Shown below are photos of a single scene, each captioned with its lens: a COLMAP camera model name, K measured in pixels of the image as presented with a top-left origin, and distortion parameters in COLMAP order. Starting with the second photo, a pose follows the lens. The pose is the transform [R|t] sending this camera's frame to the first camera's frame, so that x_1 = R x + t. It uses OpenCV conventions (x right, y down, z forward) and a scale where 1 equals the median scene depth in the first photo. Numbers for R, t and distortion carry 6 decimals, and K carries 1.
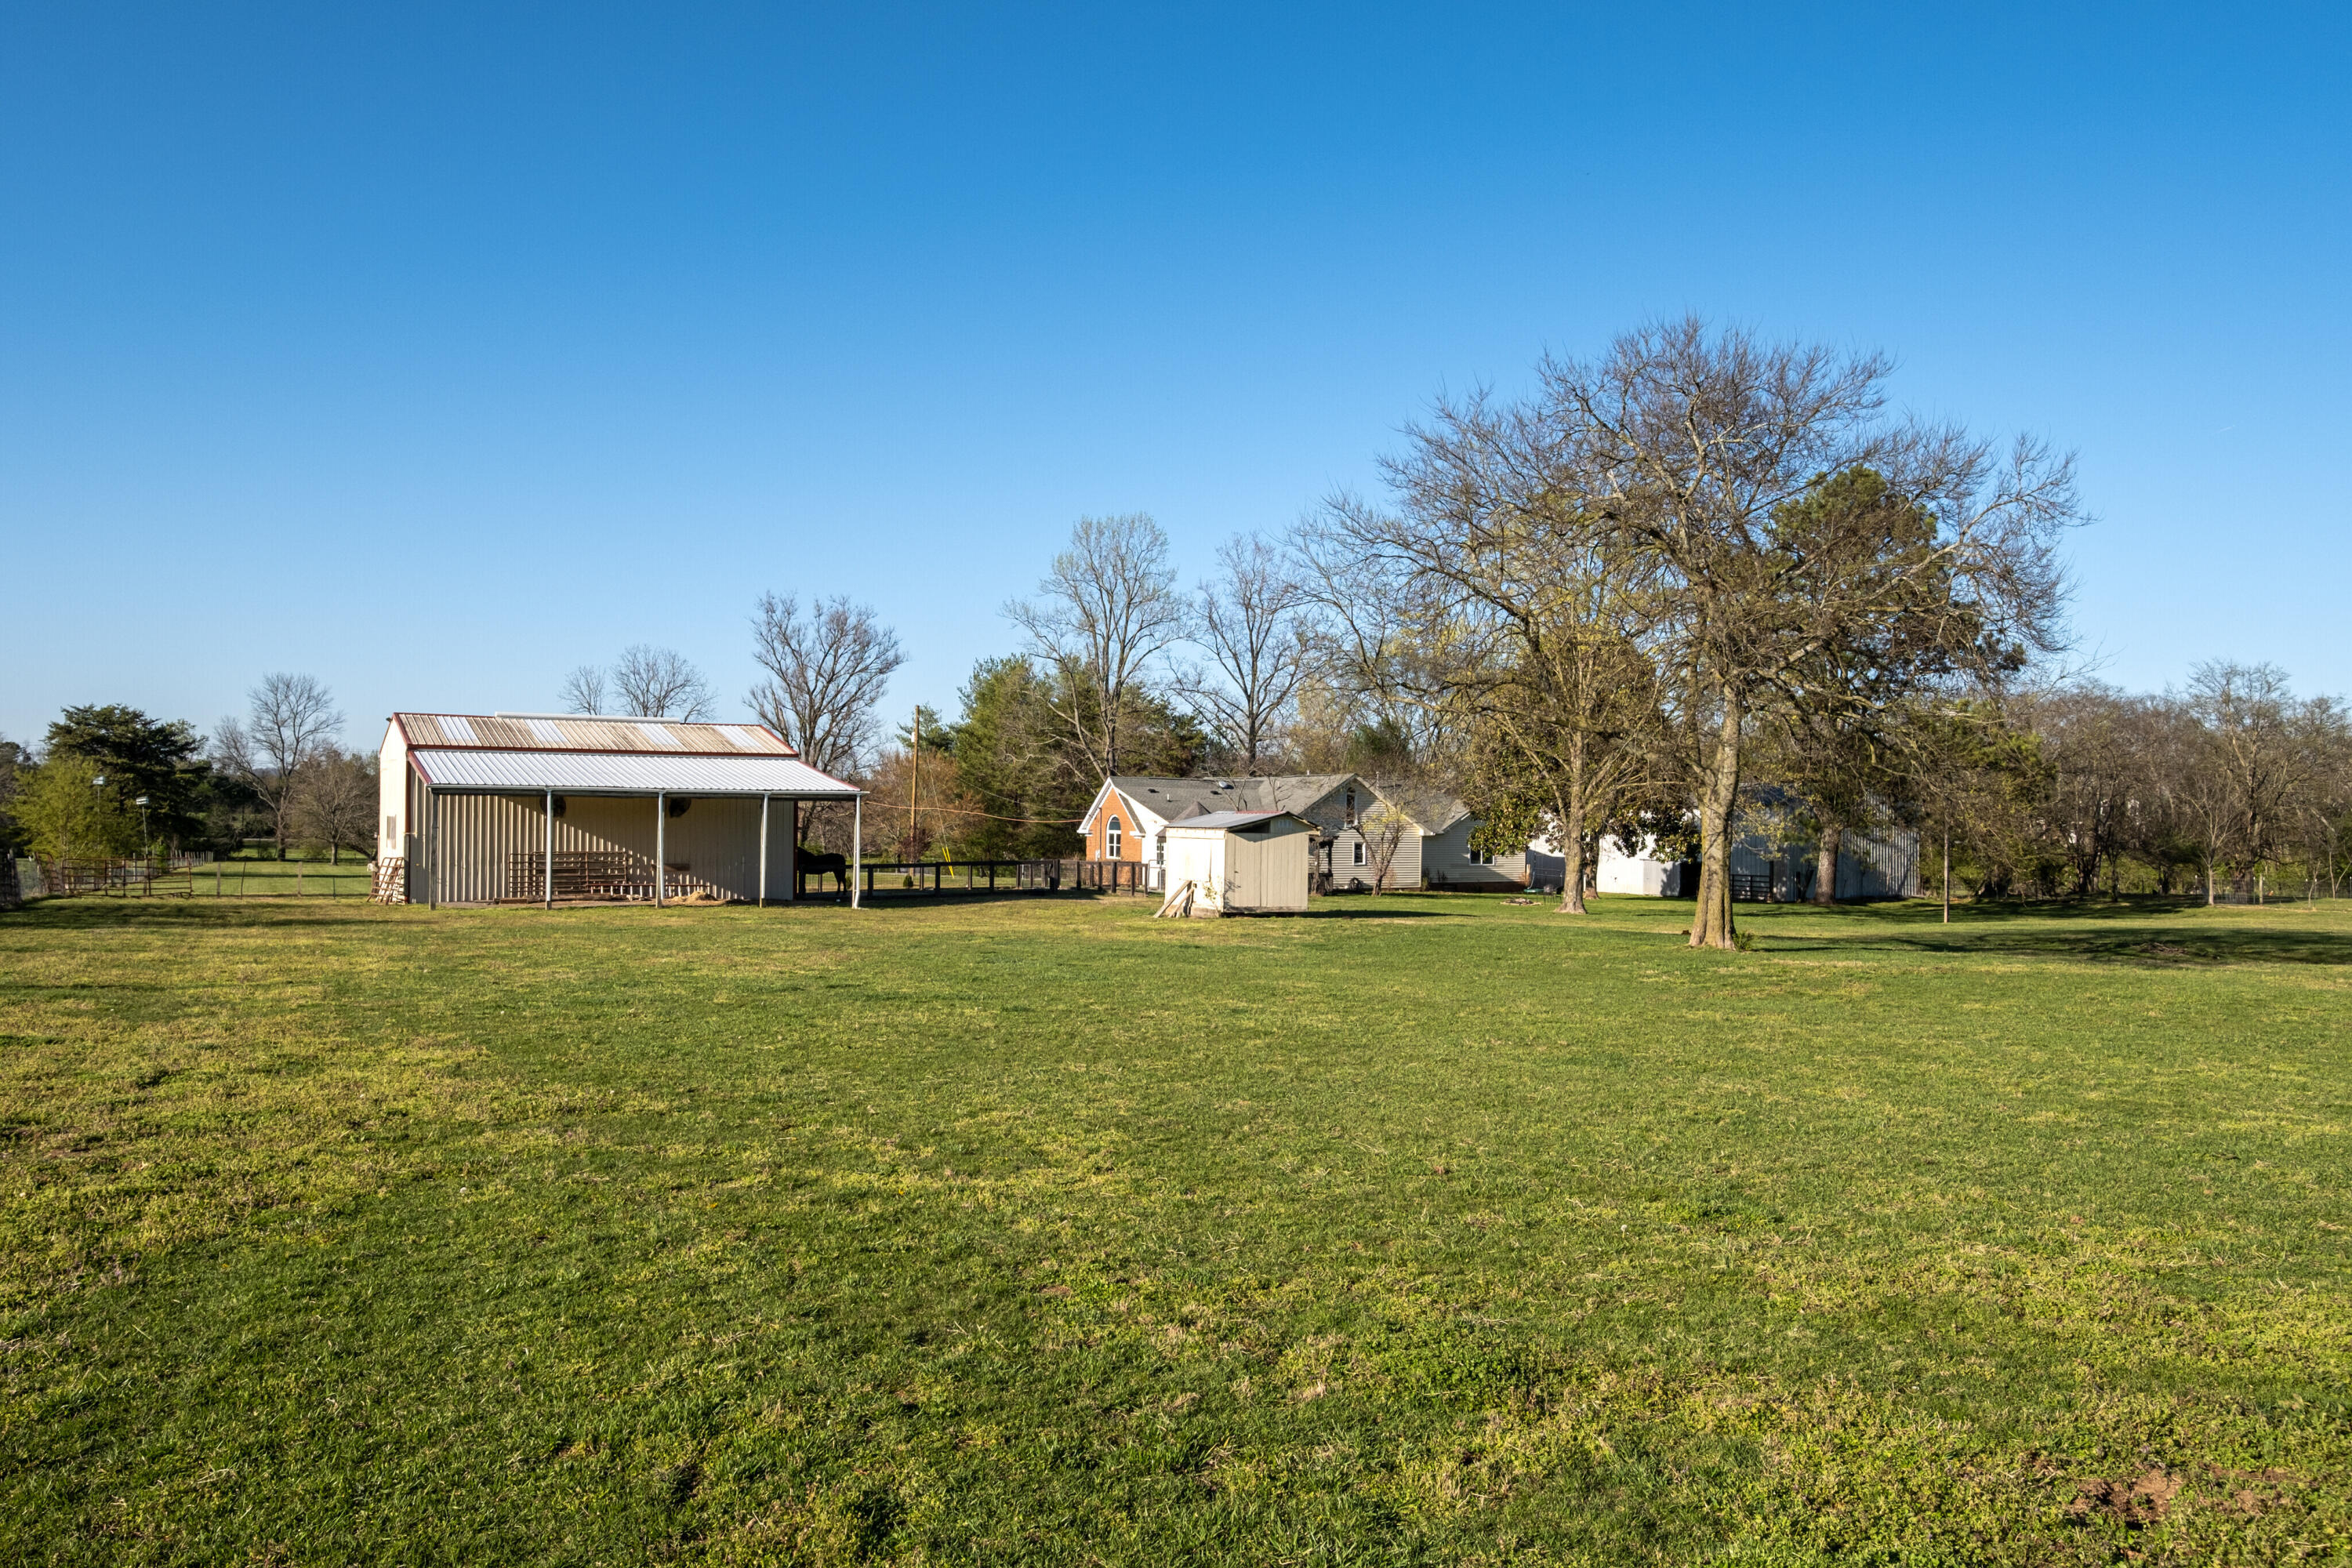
lens RADIAL K [[1703.8, 0, 1176.4], [0, 1703.8, 789.2], [0, 0, 1]] dist [0.001924, 0.001224]
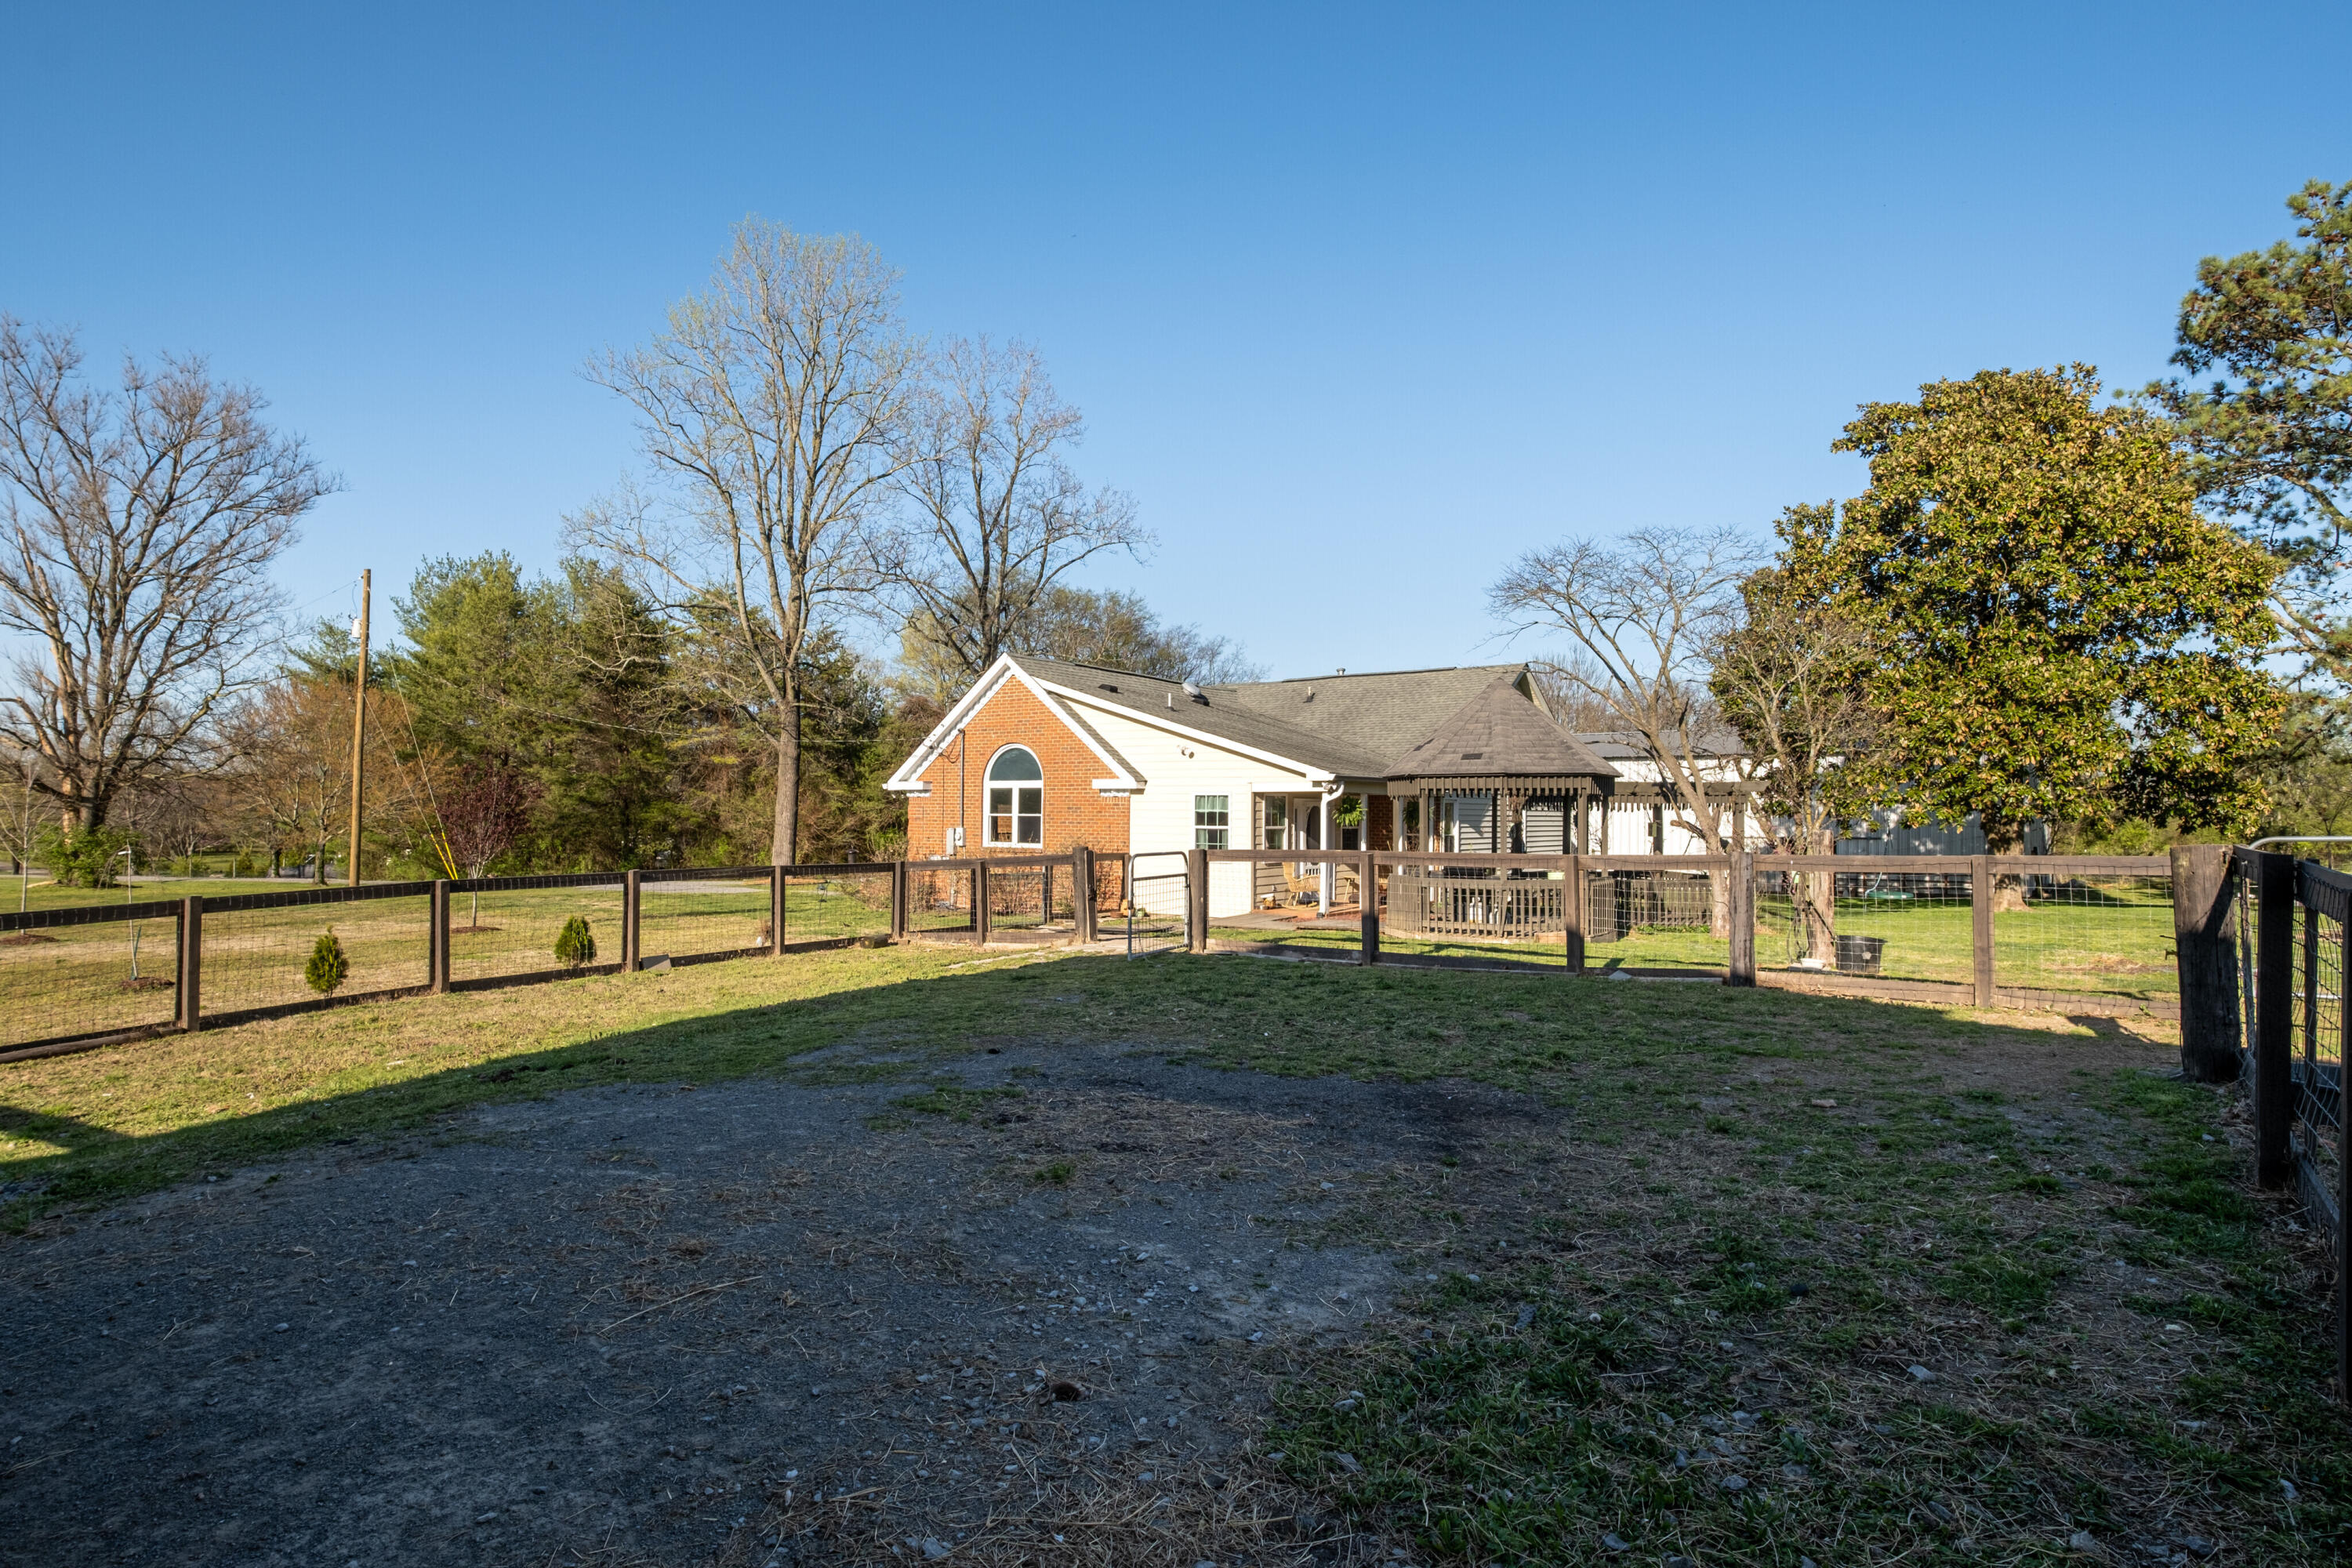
lens RADIAL K [[1281.8, 0, 1171.5], [0, 1281.8, 796.5], [0, 0, 1]] dist [-0.002795, -0.000658]
pose [[0.887229, 0.002234, 0.461324, -0.109796], [-0.002408, 0.999997, -0.000213, 0.020884], [-0.461323, -0.000922, 0.887232, 0.511624]]
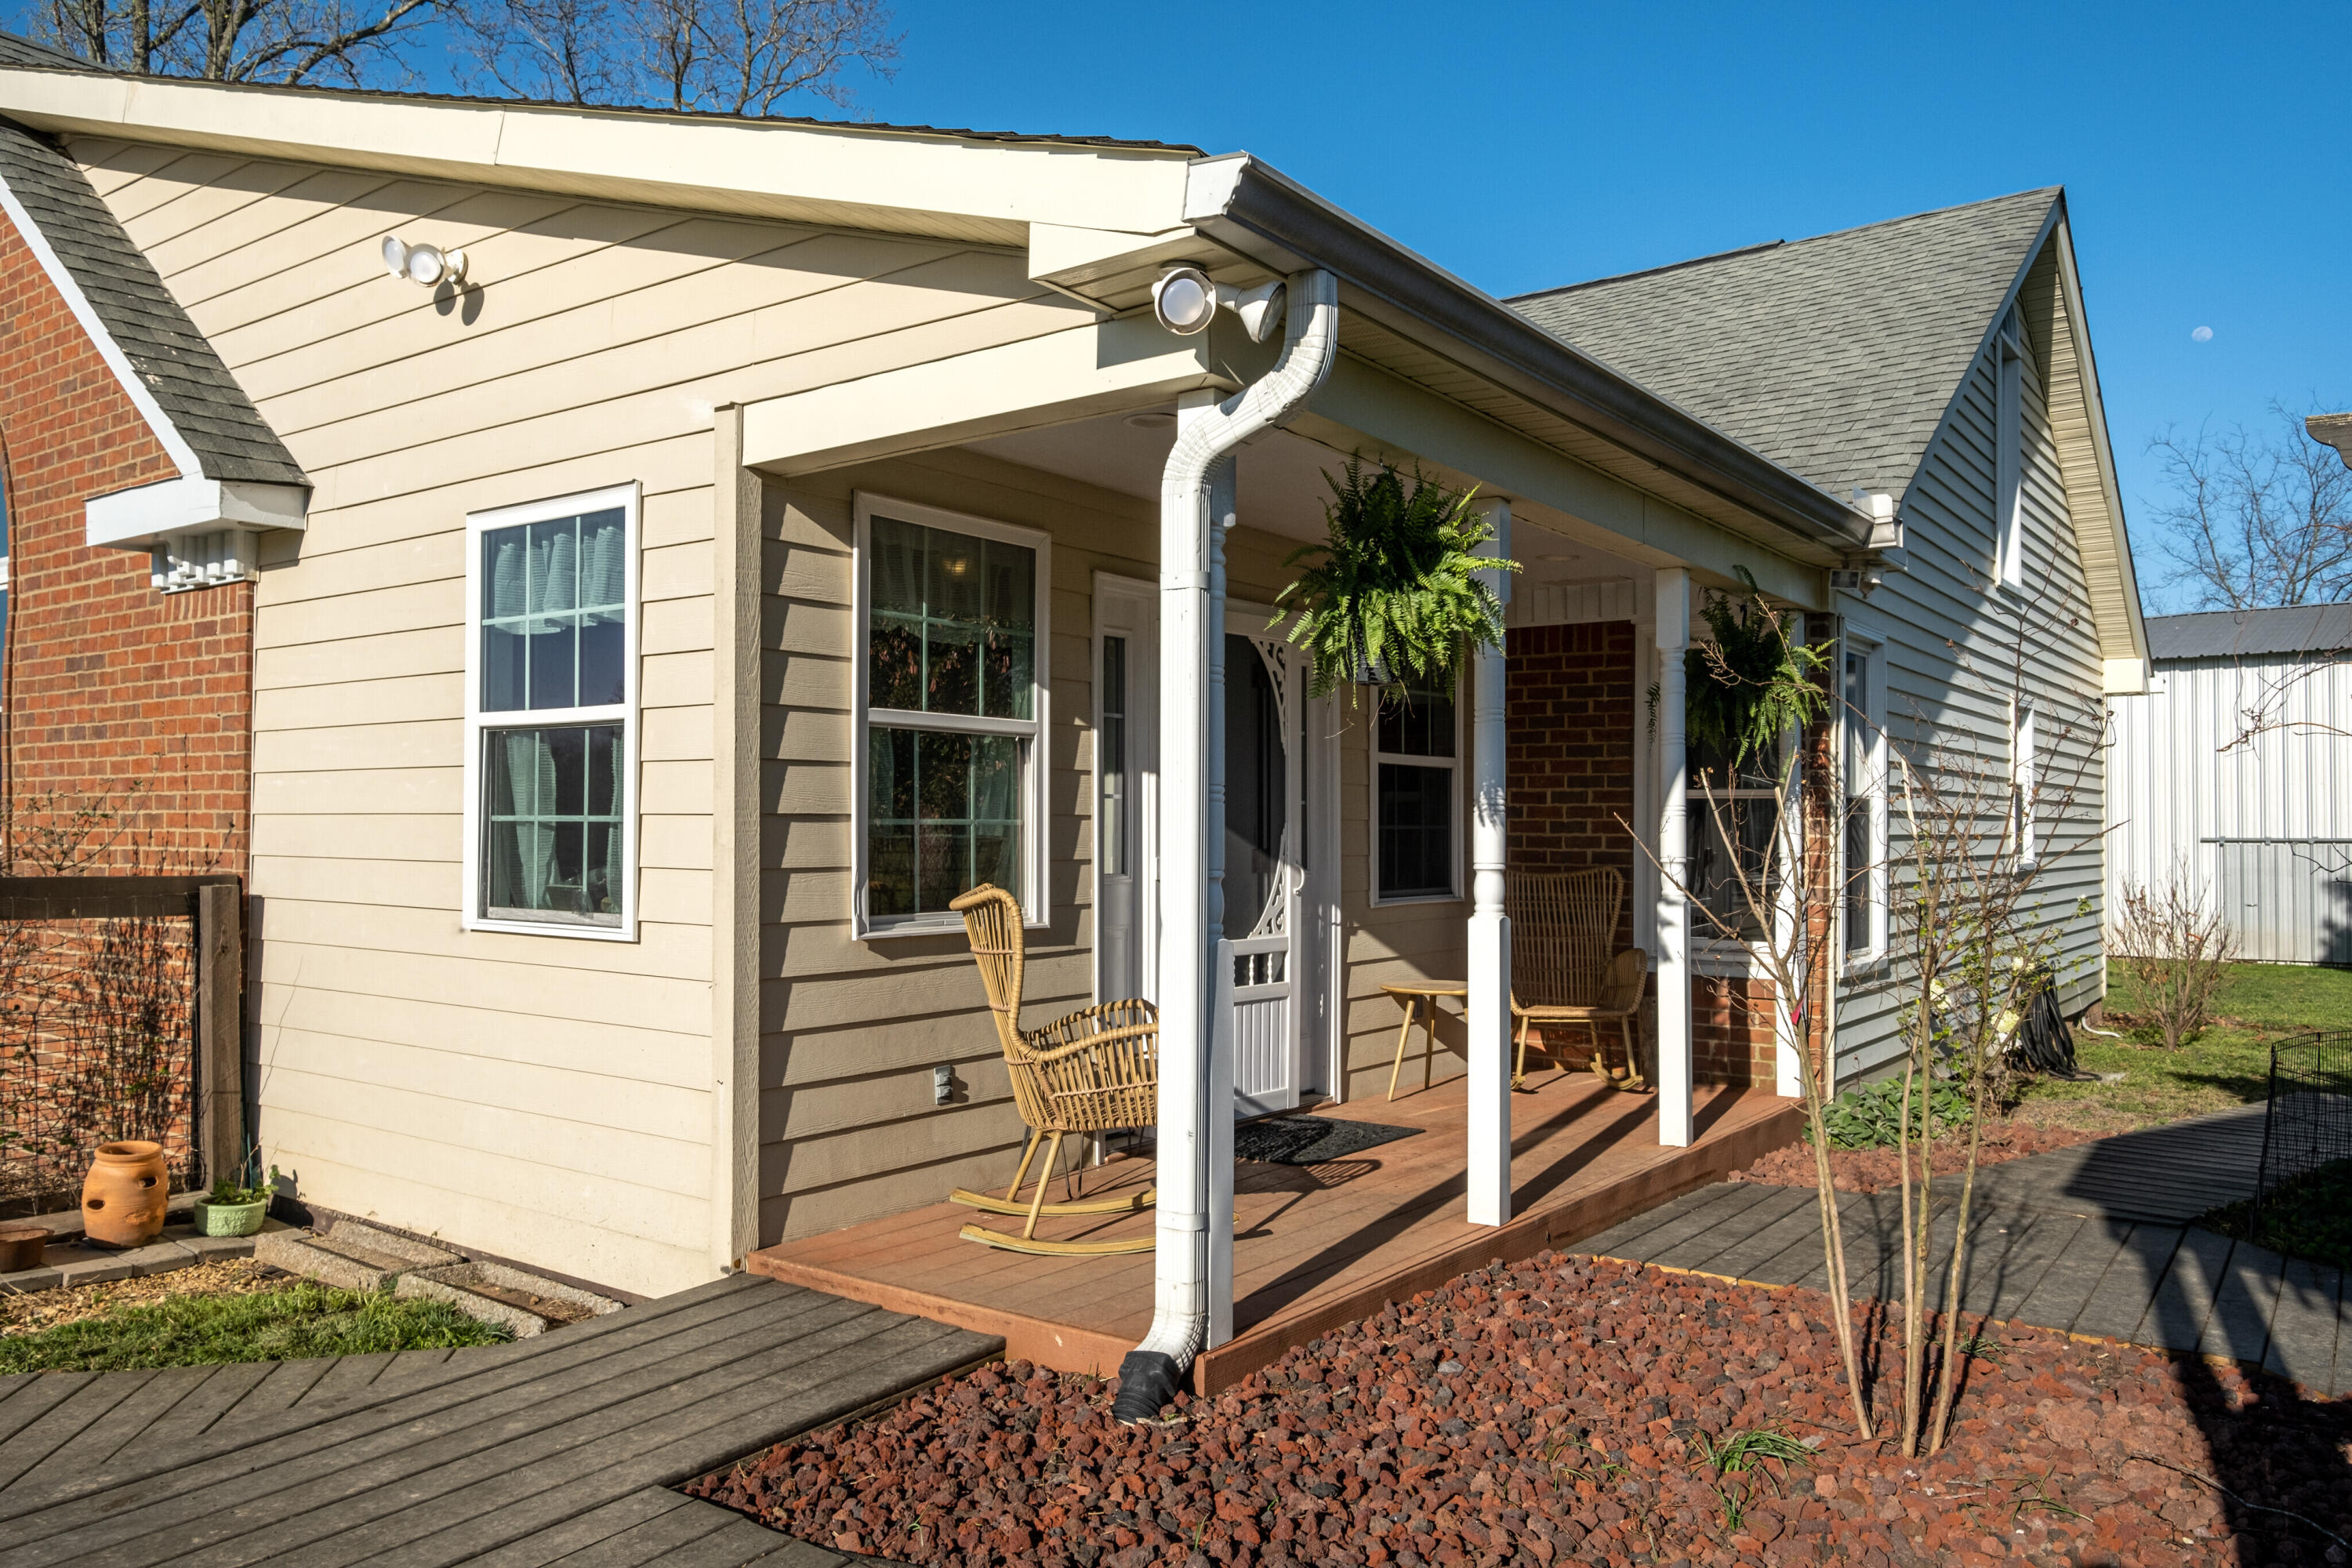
lens RADIAL K [[1684.9, 0, 1177.2], [0, 1684.9, 791.5], [0, 0, 1]] dist [0.000217, 0.000110]
pose [[0.892297, 0.002141, 0.451444, -0.012258], [0.001628, 0.999967, -0.007960, 0.028234], [-0.451447, 0.007838, 0.892264, 0.647563]]
